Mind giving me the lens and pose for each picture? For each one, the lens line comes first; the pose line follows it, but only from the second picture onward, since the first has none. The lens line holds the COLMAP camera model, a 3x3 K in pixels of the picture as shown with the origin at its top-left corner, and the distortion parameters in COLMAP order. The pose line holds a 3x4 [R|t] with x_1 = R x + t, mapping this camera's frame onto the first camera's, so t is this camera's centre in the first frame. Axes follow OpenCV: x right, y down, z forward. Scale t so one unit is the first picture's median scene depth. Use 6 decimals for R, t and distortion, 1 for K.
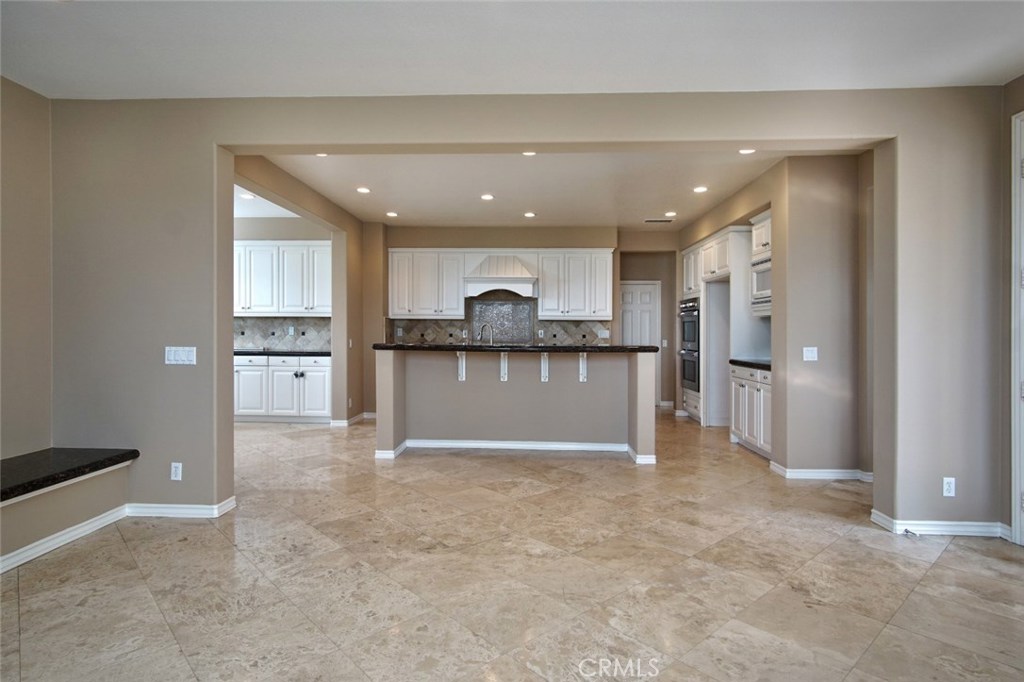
lens RADIAL K [[536.0, 0, 523.7], [0, 536.0, 334.3], [0, 0, 1]] dist [-0.003334, 0.000152]
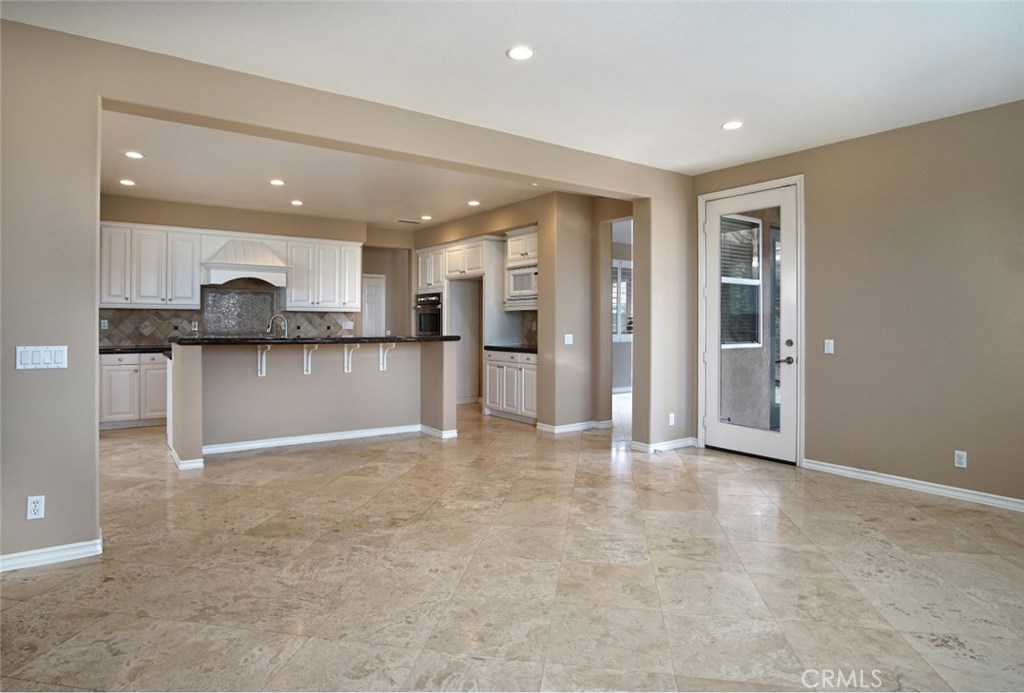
lens RADIAL K [[552.8, 0, 492.5], [0, 552.8, 327.3], [0, 0, 1]] dist [-0.031810, 0.000186]
pose [[0.807185, -0.007561, 0.590251, -0.359761], [0.004531, 0.999968, 0.006613, -0.003726], [-0.590282, -0.002663, 0.807193, -0.011175]]
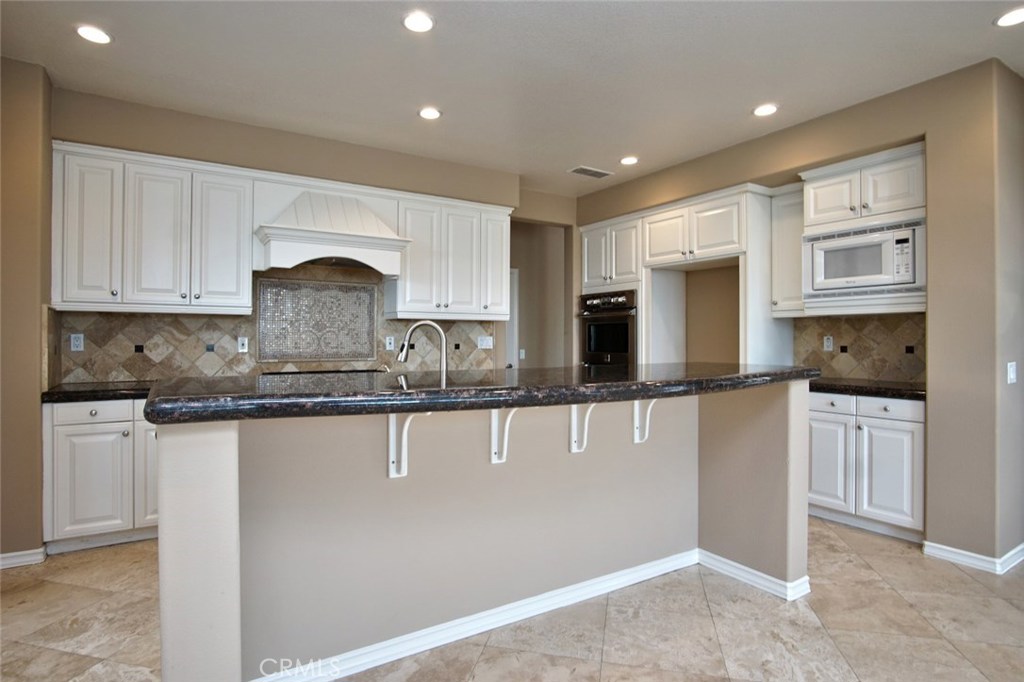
lens RADIAL K [[525.4, 0, 512.0], [0, 525.4, 341.0], [0, 0, 1]] dist [-0.027244, -0.000199]
pose [[0.832233, -0.007528, 0.554375, -0.250767], [0.005902, 0.999971, 0.004718, -0.007395], [-0.554394, -0.000655, 0.832254, 0.667821]]
